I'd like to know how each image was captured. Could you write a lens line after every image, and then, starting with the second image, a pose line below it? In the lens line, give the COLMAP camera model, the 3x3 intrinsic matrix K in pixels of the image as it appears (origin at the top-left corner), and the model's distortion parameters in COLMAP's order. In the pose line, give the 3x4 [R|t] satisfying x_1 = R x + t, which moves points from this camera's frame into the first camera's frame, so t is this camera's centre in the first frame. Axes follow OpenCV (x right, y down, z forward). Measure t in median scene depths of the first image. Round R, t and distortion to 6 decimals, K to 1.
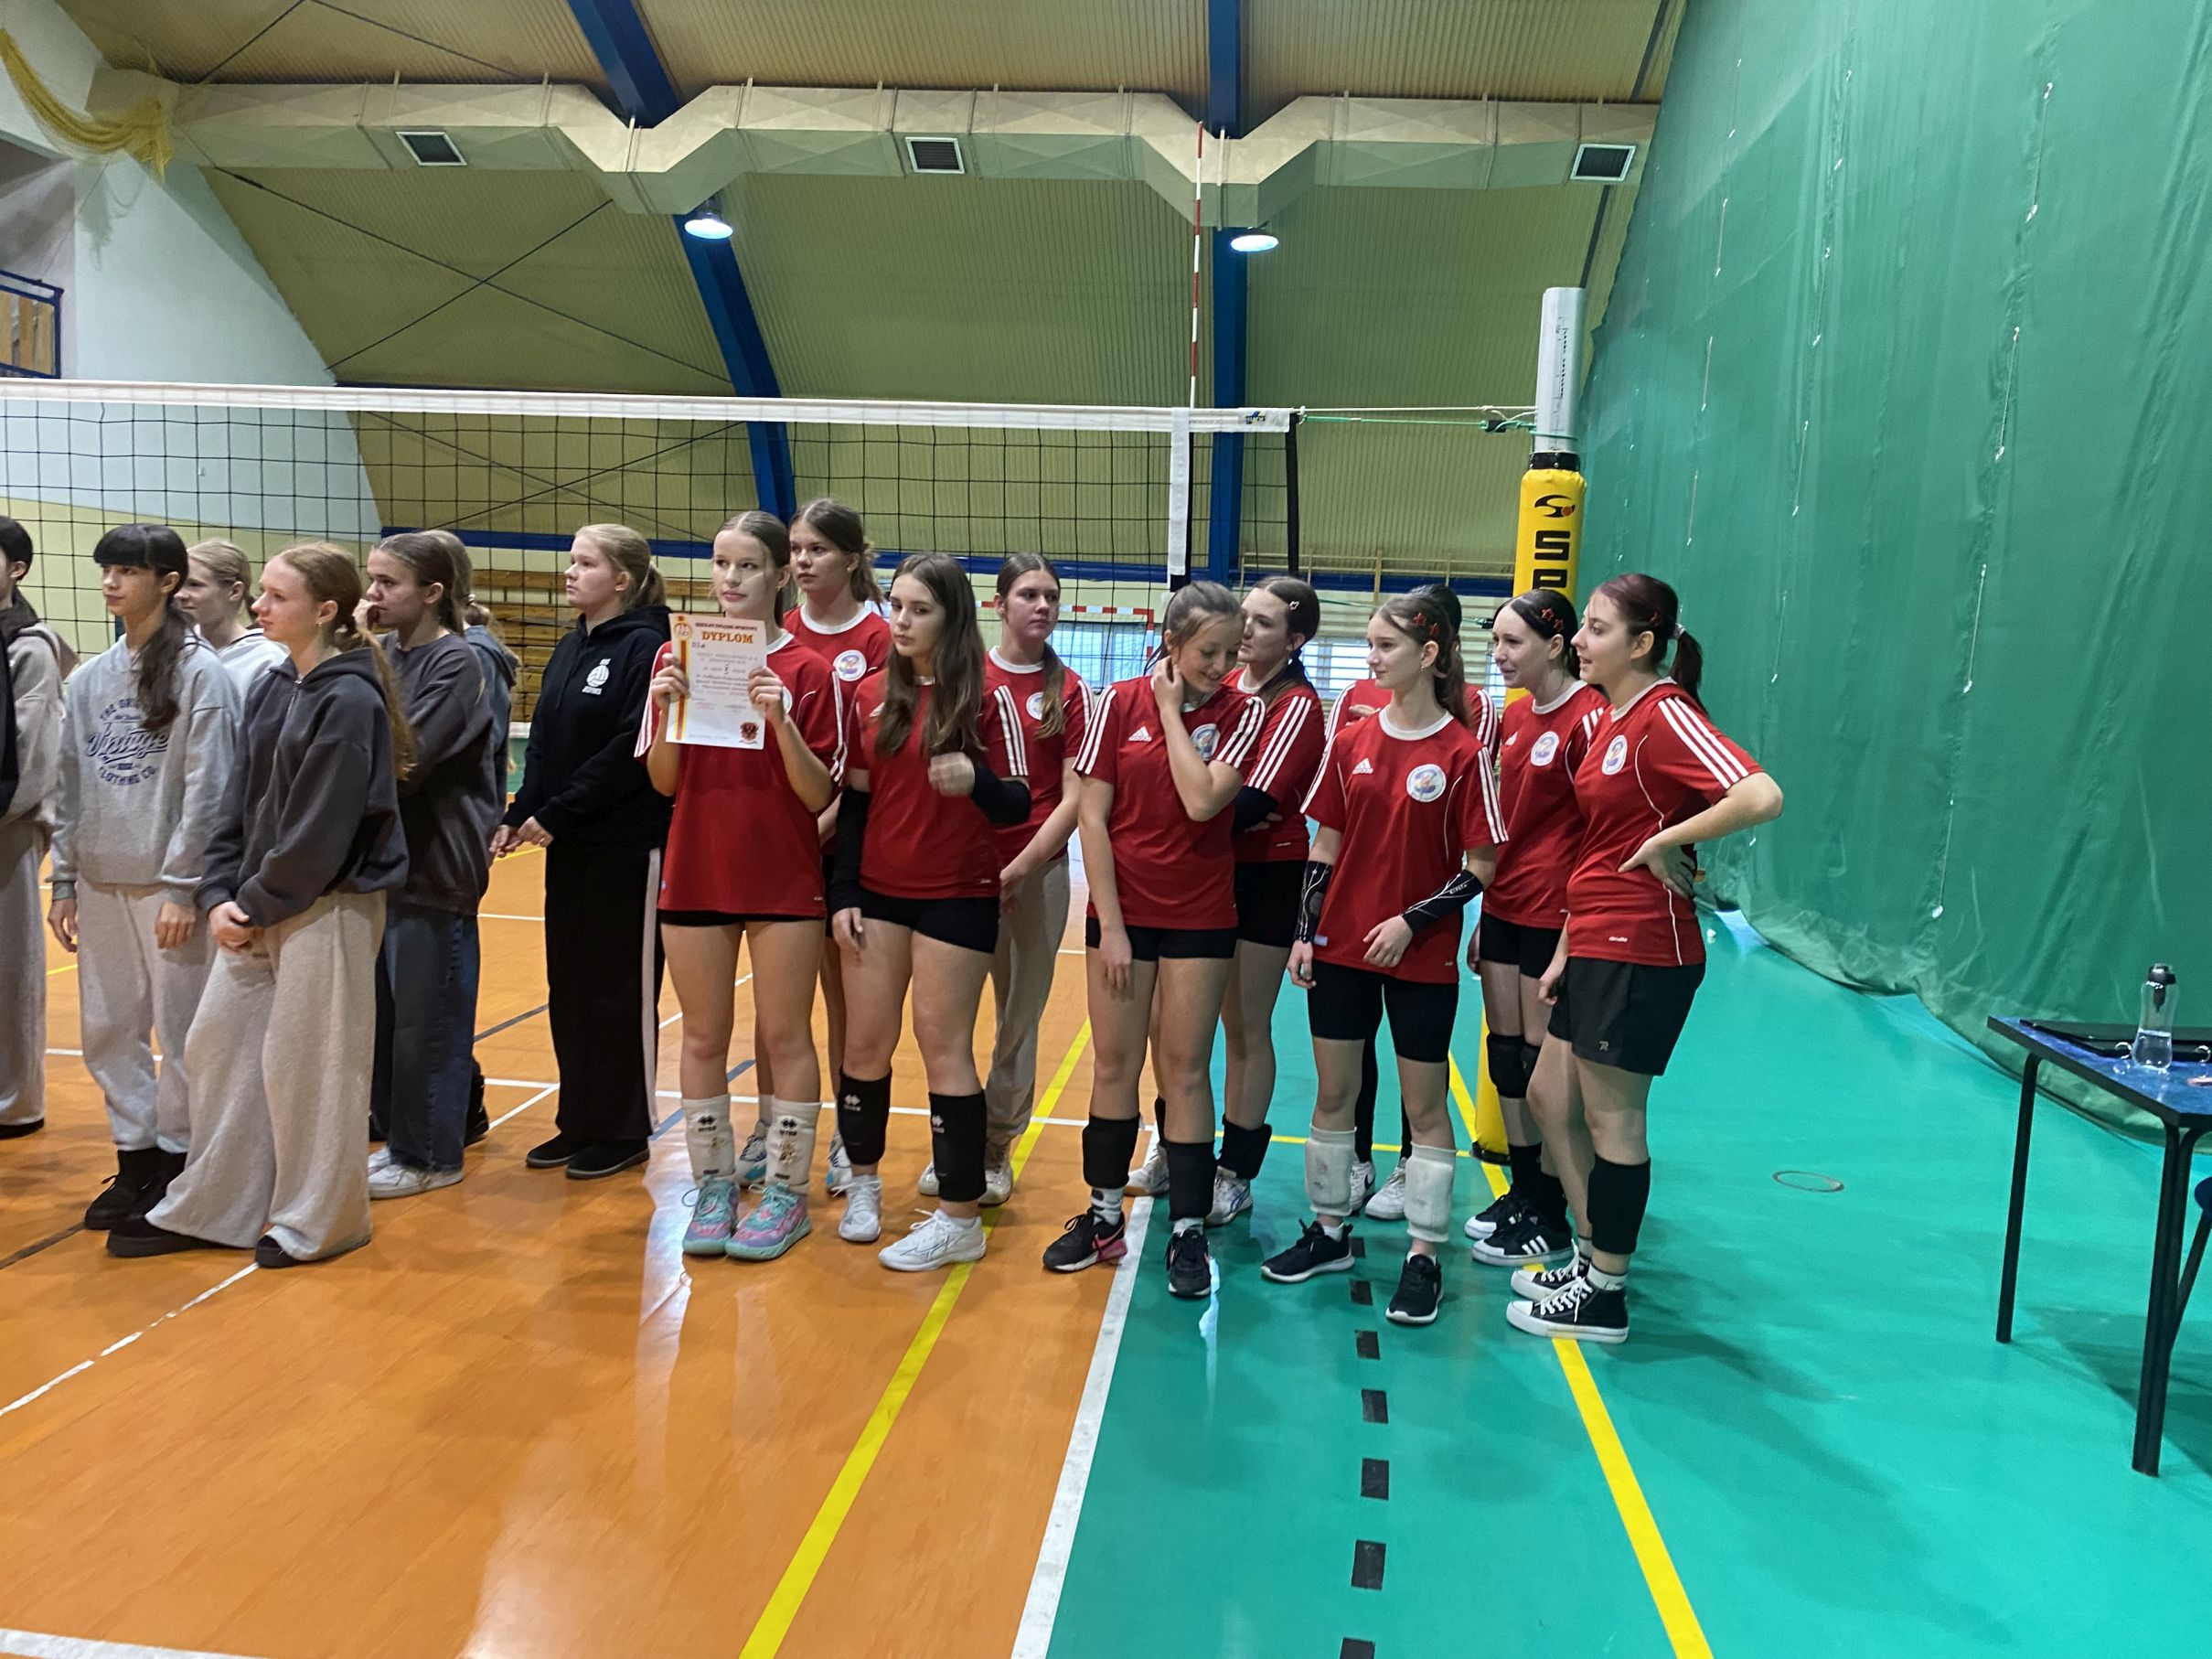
lens RADIAL K [[1681.2, 0, 1105.6], [0, 1681.2, 836.6], [0, 0, 1]] dist [-0.005815, 0.001475]
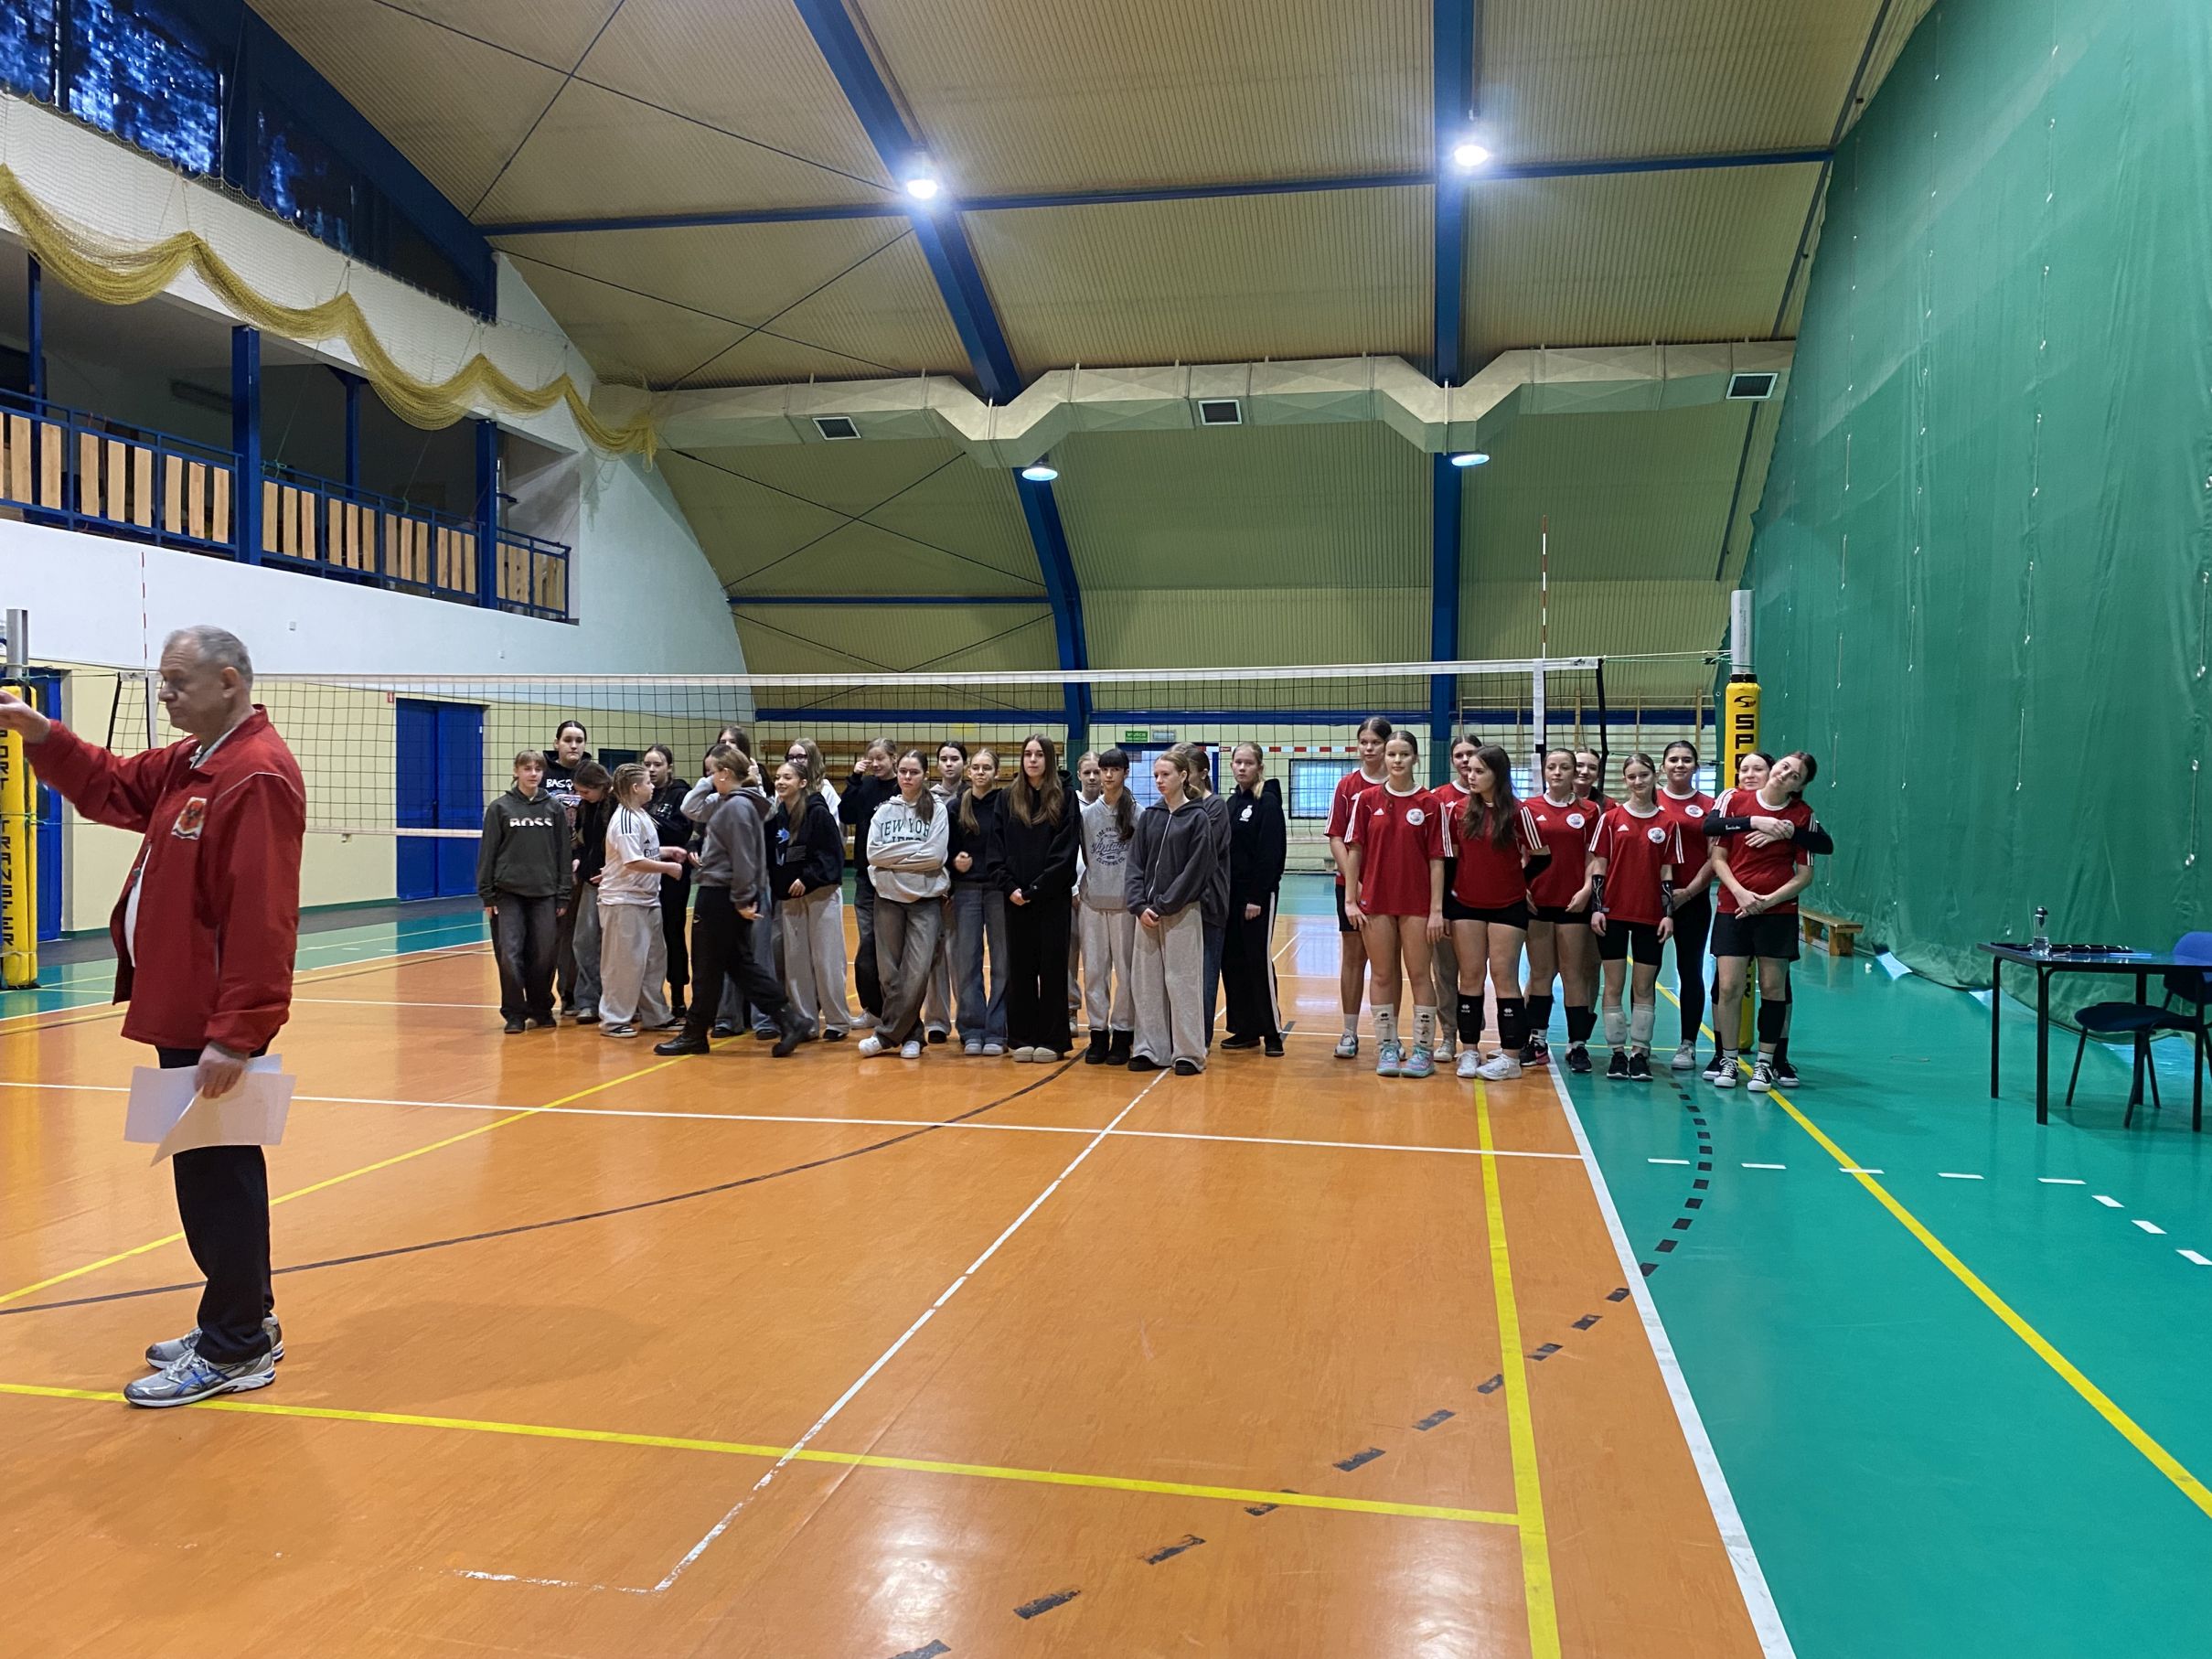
lens RADIAL K [[1646.9, 0, 1106.0], [0, 1646.9, 829.5], [0, 0, 1]] dist [0.040817, -0.059570]
pose [[0.994329, -0.037754, -0.099424, -0.076410], [0.029288, 0.995928, -0.085267, 0.024451], [0.102238, 0.081871, 0.991385, -0.259394]]
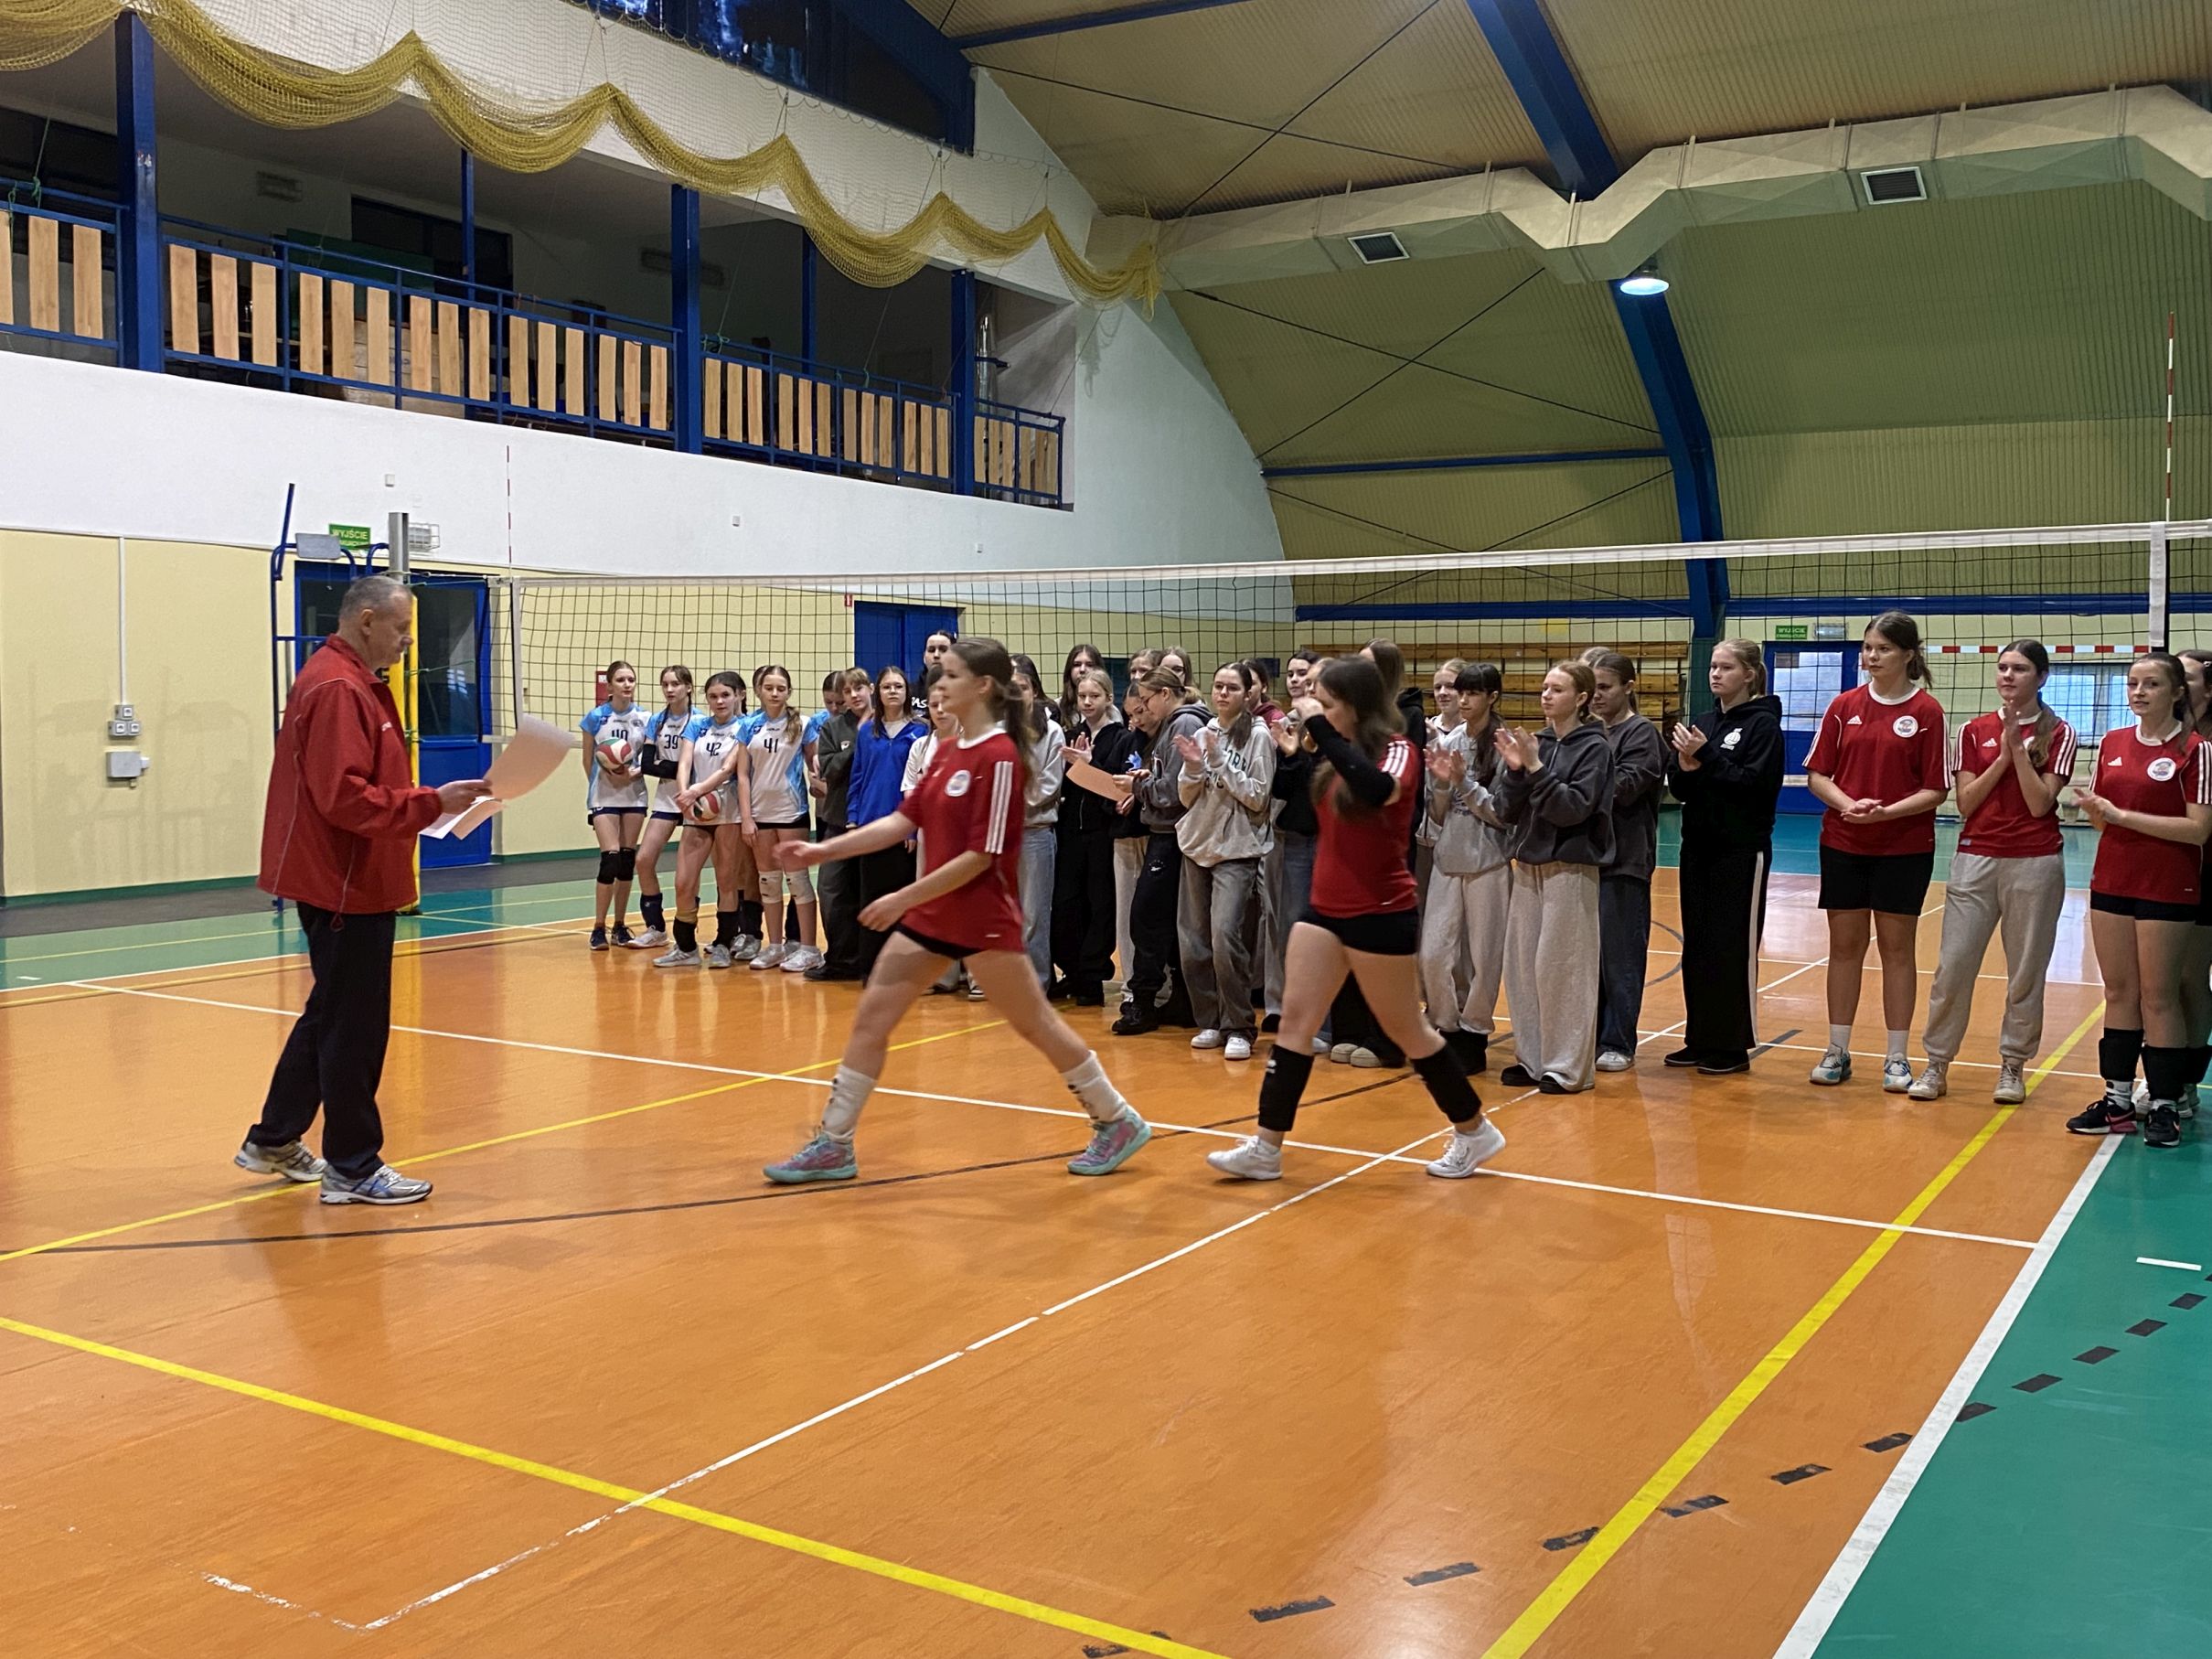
lens RADIAL K [[2056.5, 0, 1097.5], [0, 2056.5, 827.8], [0, 0, 1]] dist [0.067356, -0.139664]
pose [[0.899566, -0.011031, -0.436645, 0.001020], [-0.012812, 0.998585, -0.051622, 0.022719], [0.436596, 0.052032, 0.898152, -0.232380]]
